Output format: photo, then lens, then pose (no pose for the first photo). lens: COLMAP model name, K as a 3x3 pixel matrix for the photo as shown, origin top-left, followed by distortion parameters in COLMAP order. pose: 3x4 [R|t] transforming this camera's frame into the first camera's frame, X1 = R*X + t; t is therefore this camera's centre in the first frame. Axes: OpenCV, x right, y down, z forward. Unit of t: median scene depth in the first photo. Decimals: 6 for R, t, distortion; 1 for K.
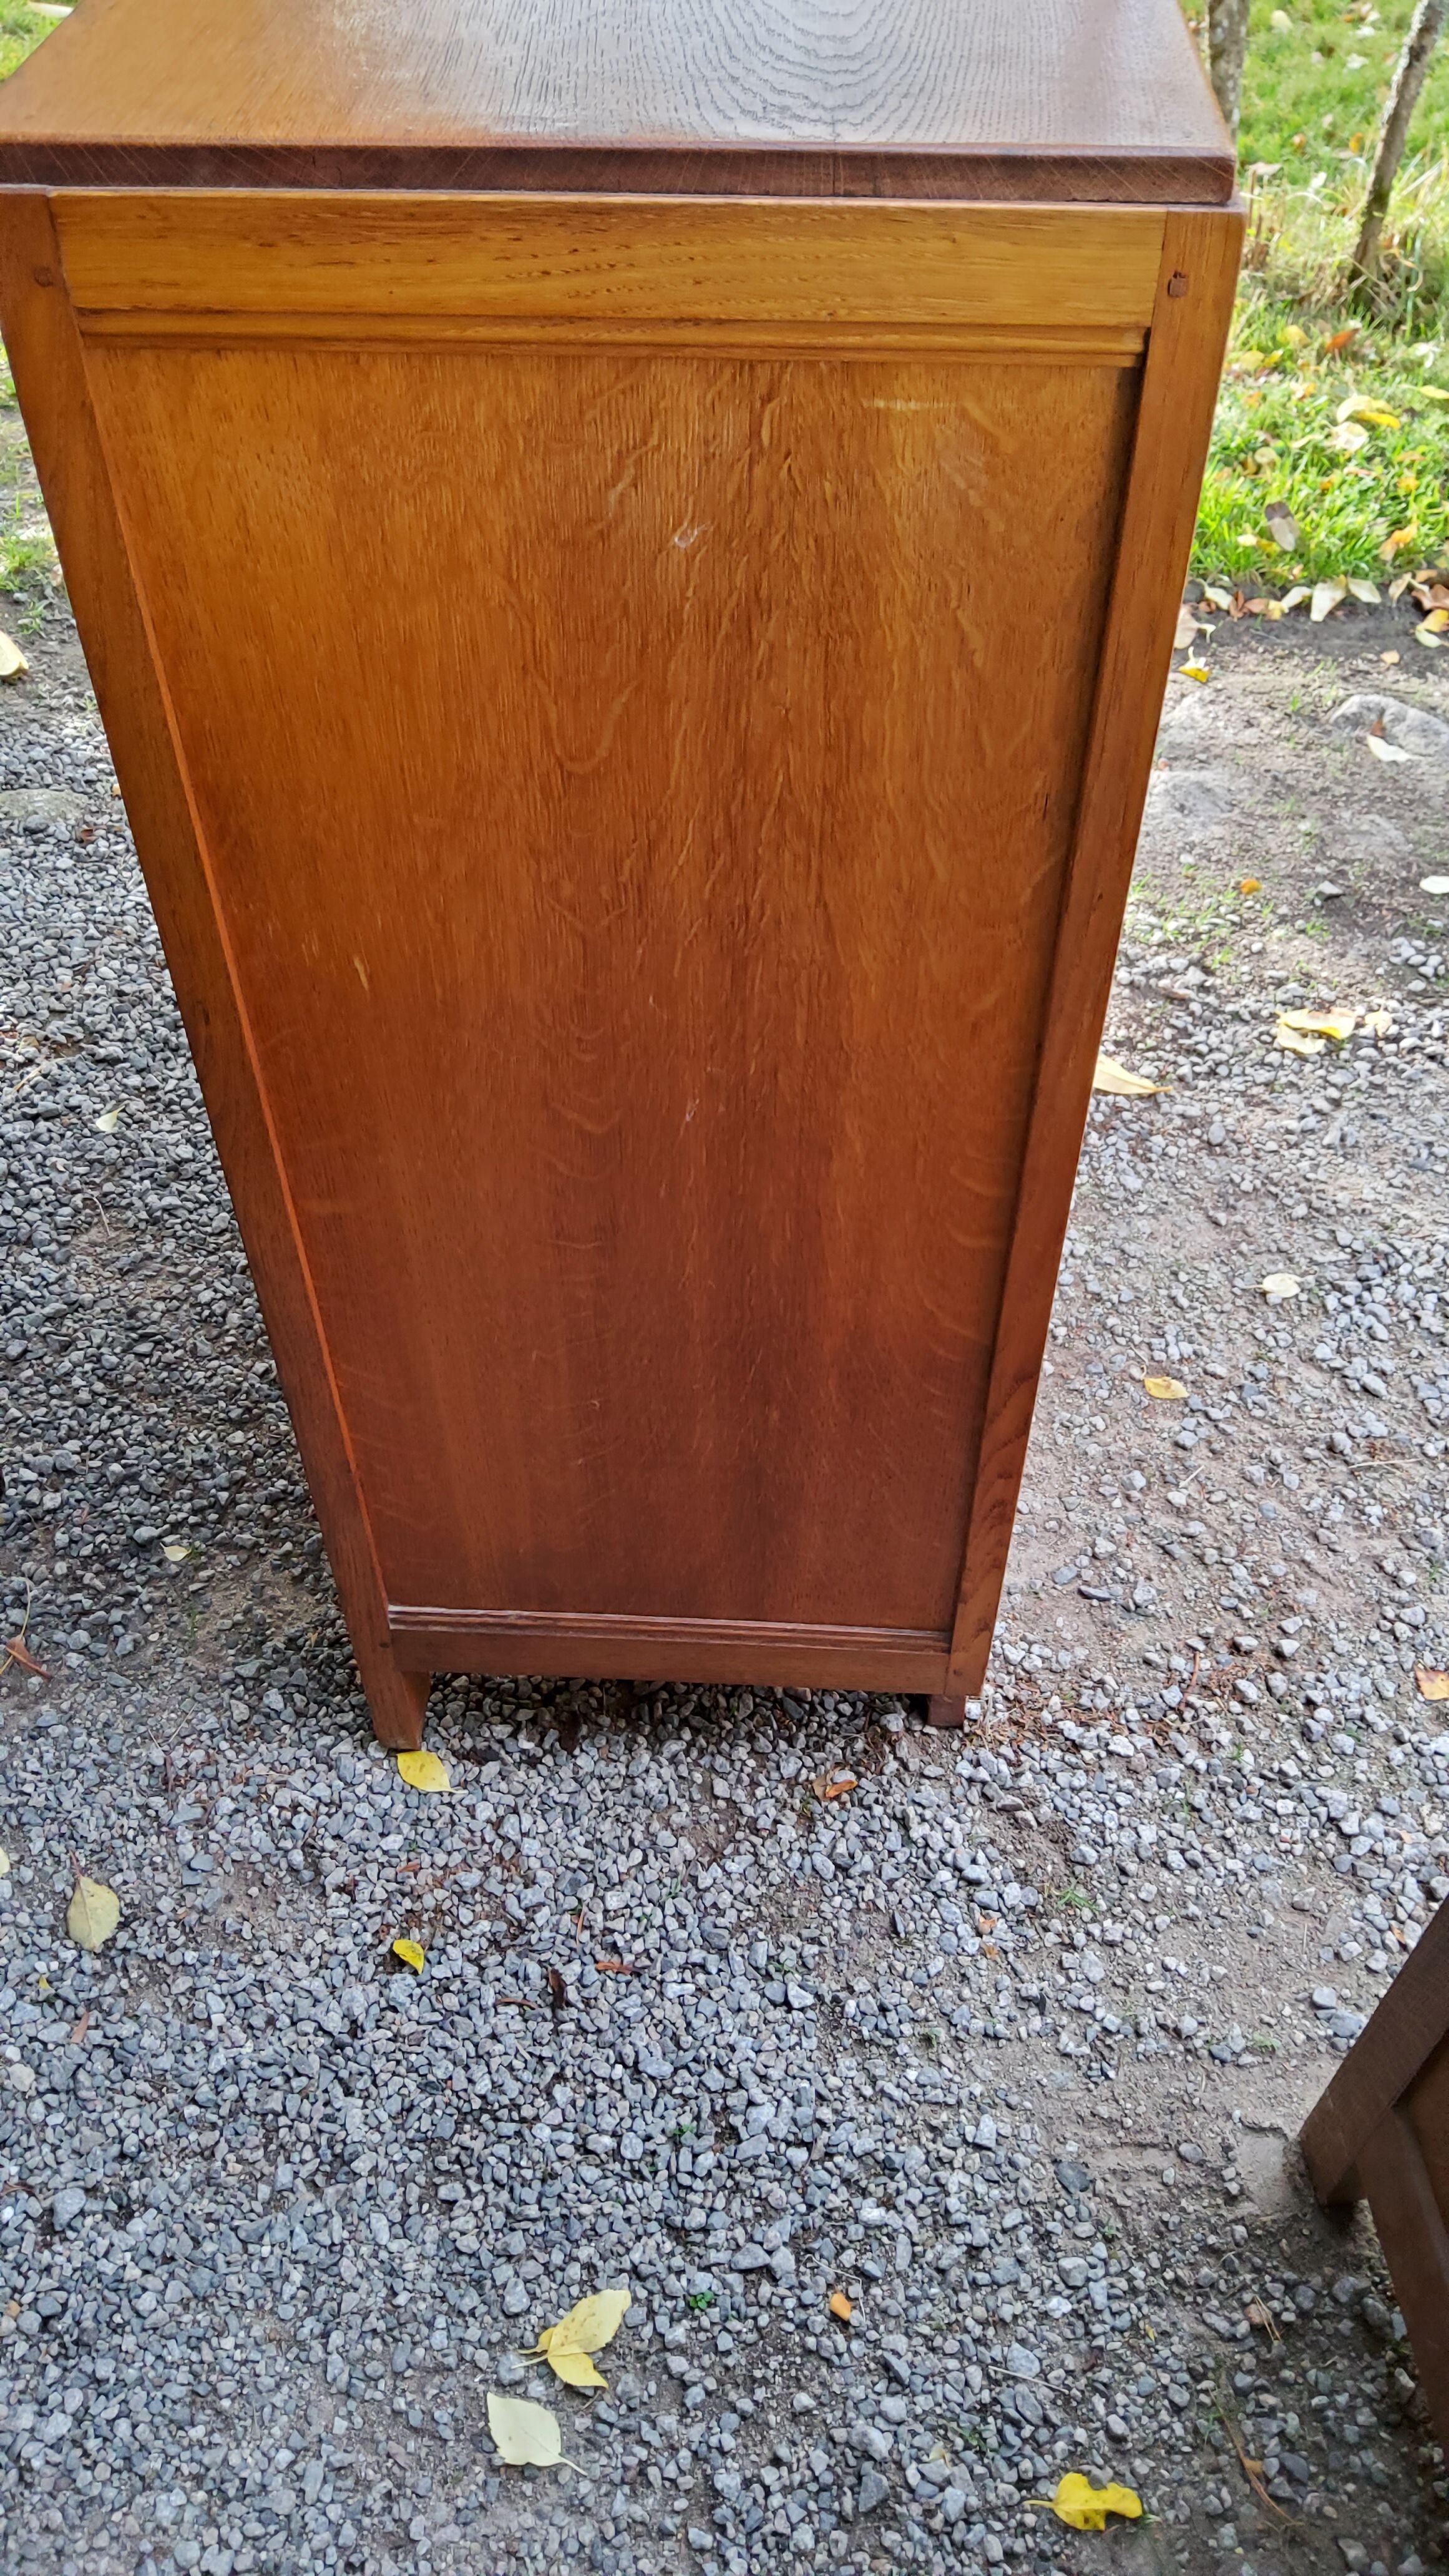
lens RADIAL K [[1907.2, 0, 728.0], [0, 1907.2, 1282.6], [0, 0, 1]] dist [0.062254, -0.089920]
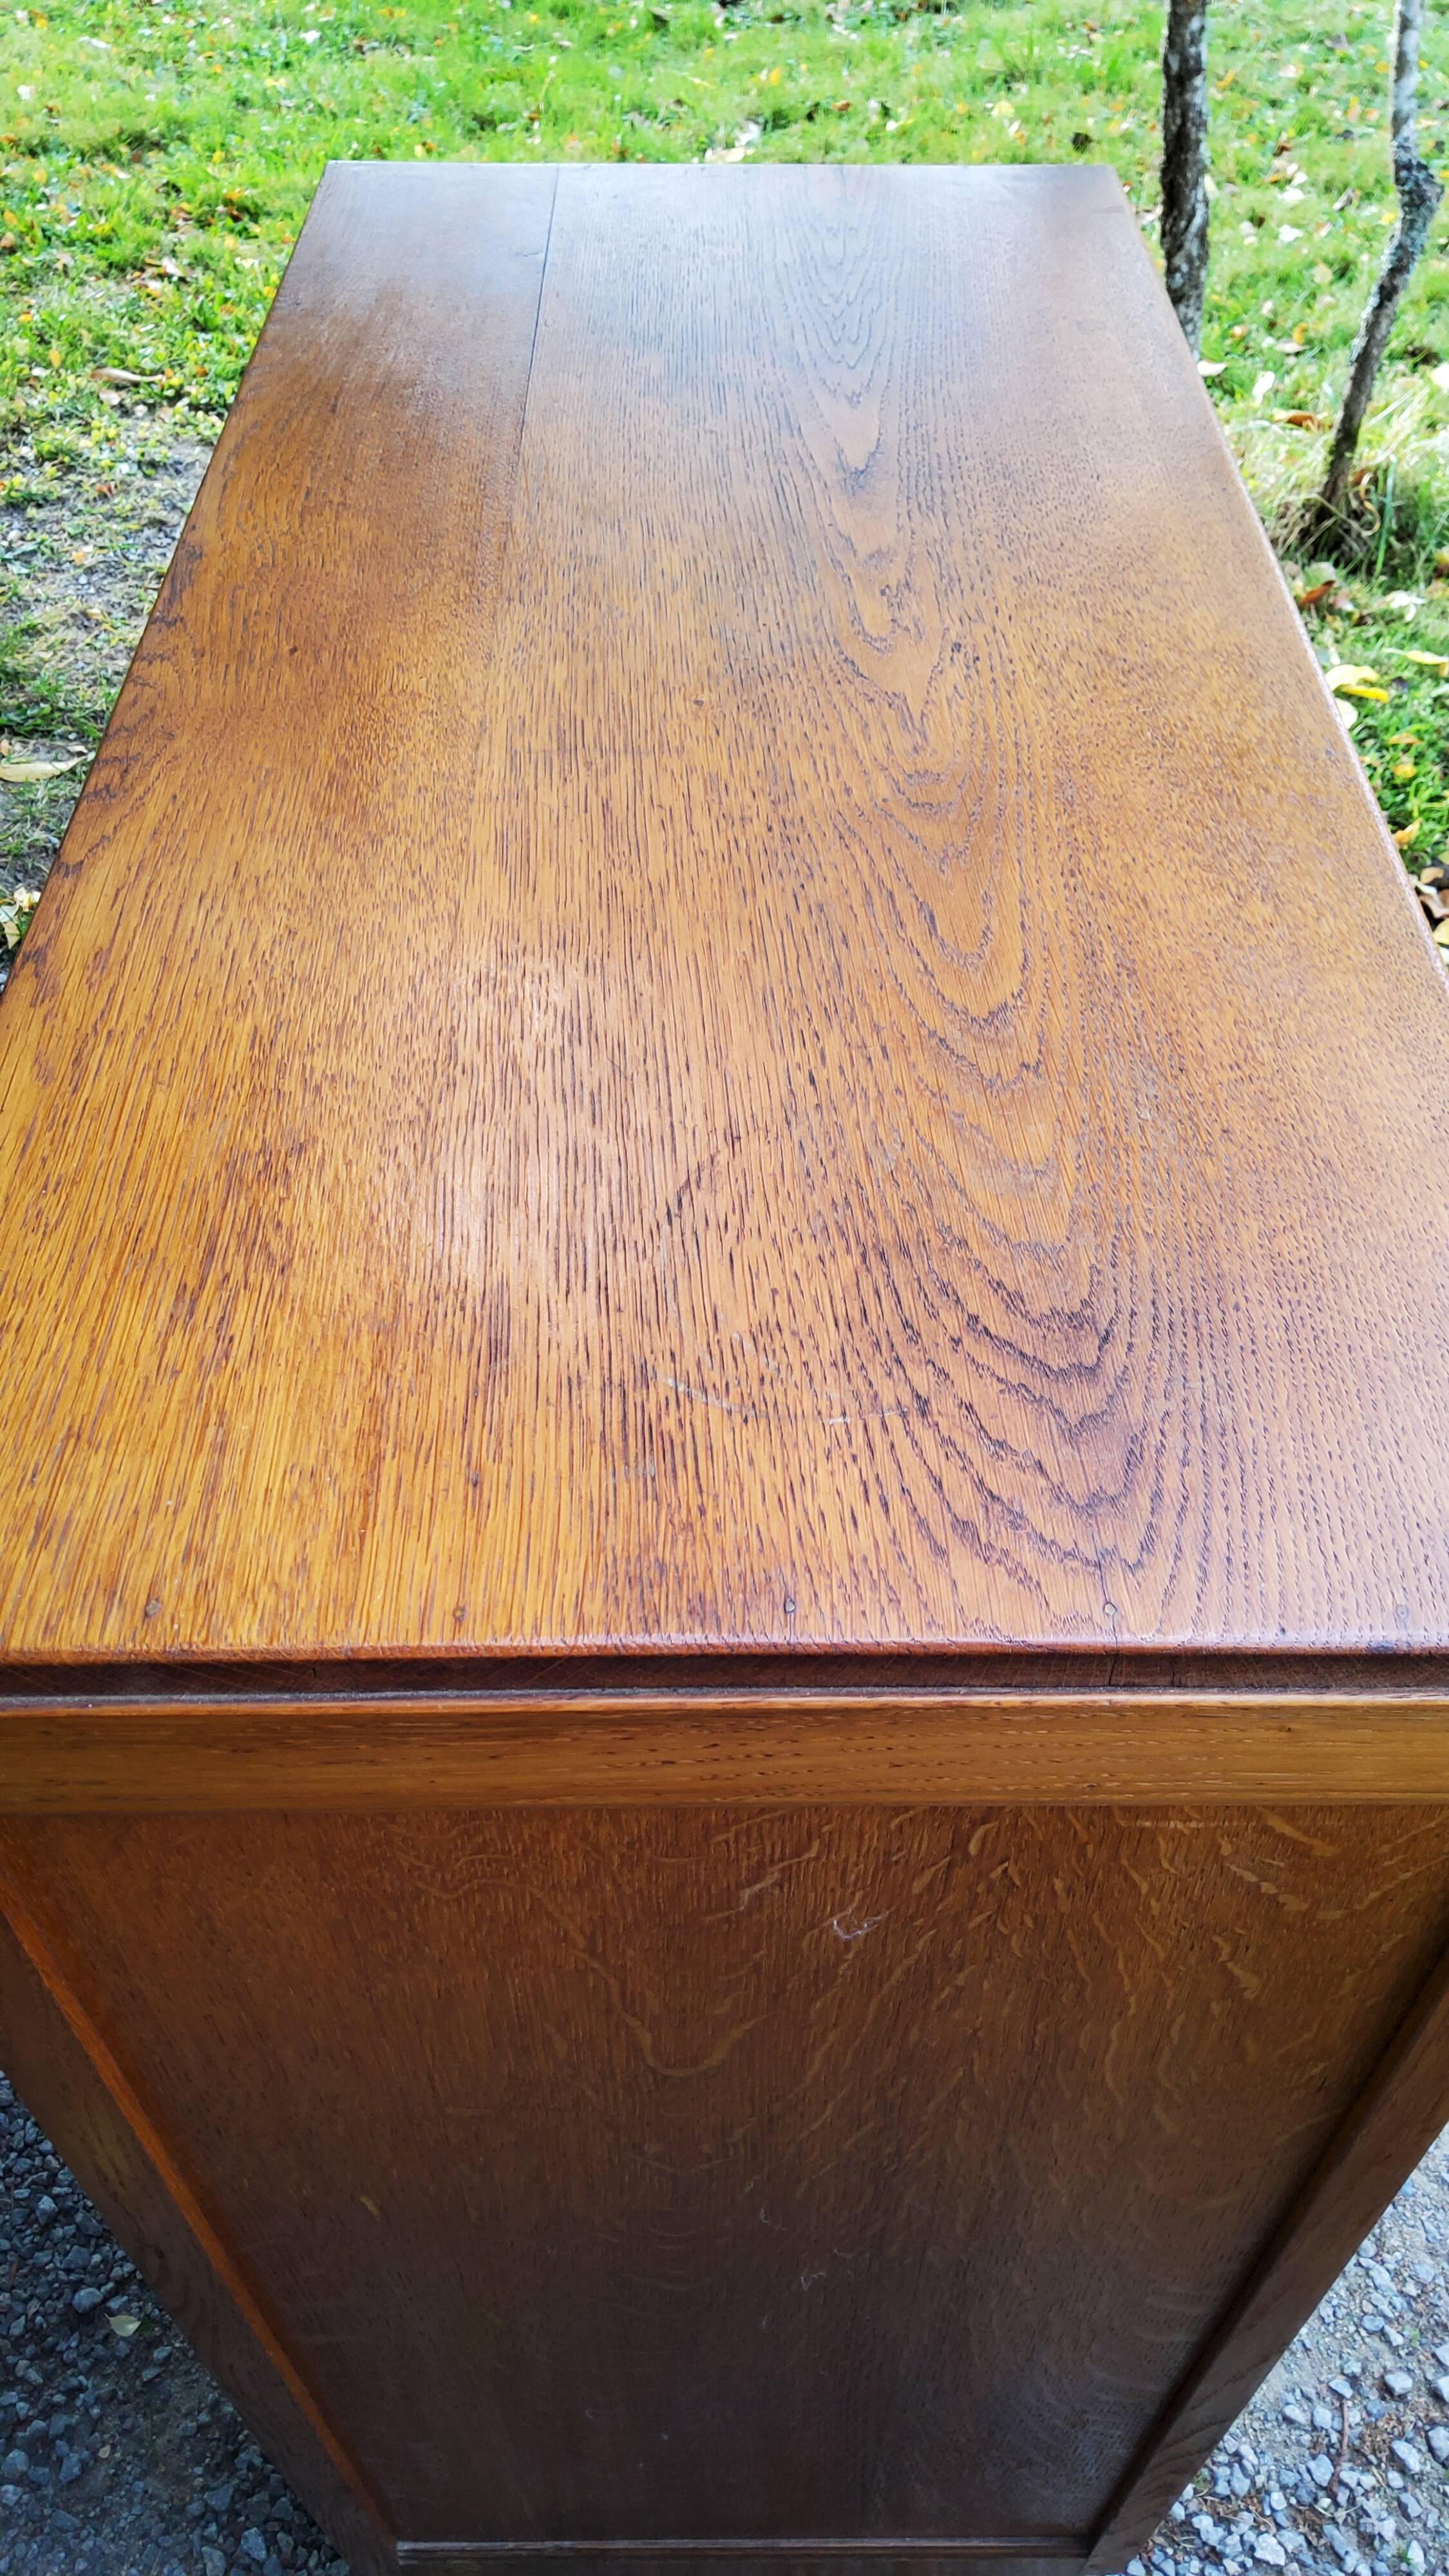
lens RADIAL K [[1921.3, 0, 723.9], [0, 1921.3, 1284.8], [0, 0, 1]] dist [0.042213, -0.074881]
pose [[0.998232, -0.044112, 0.039838, -0.041645], [0.044538, 0.998959, -0.009869, -0.300892], [-0.039362, 0.011625, 0.999157, 0.147064]]
